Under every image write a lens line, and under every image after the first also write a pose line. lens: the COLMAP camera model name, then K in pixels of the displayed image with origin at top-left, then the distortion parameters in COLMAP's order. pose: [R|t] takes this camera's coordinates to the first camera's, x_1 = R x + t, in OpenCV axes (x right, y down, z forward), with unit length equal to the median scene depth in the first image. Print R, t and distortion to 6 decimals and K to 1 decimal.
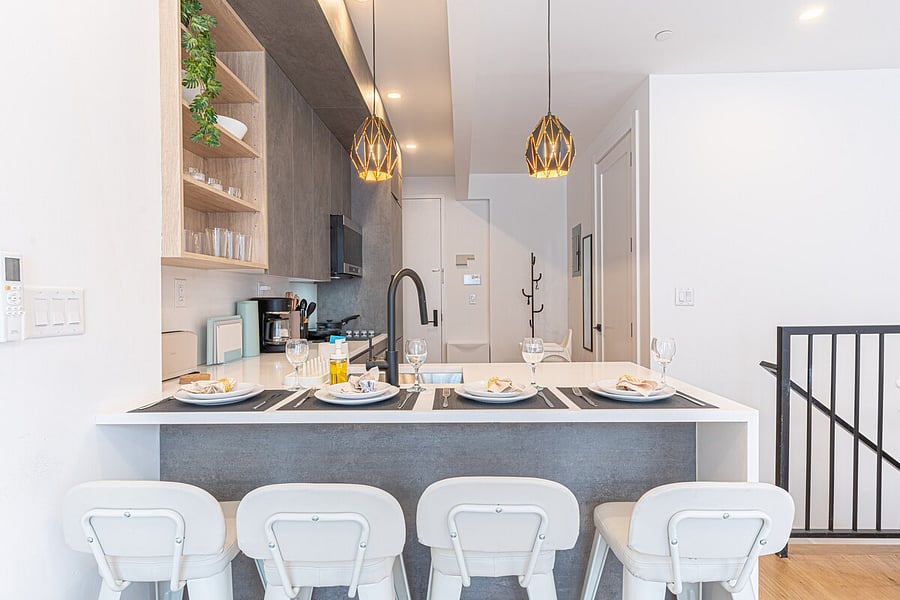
lens RADIAL K [[452.5, 0, 450.0], [0, 452.5, 300.0], [0, 0, 1]] dist [0.000454, 0.000469]
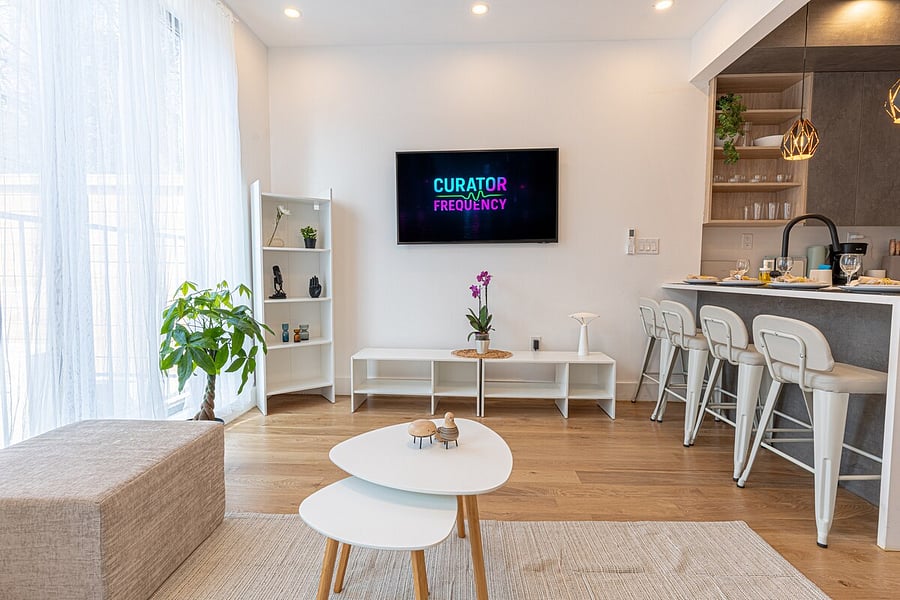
lens RADIAL K [[452.5, 0, 450.0], [0, 452.5, 300.0], [0, 0, 1]] dist [0.000454, 0.000469]
pose [[-0.006983, 0.068350, -0.997637, 1.551593], [-0.011392, 0.997591, 0.068426, 0.135607], [0.999911, 0.011843, -0.006188, -0.224636]]
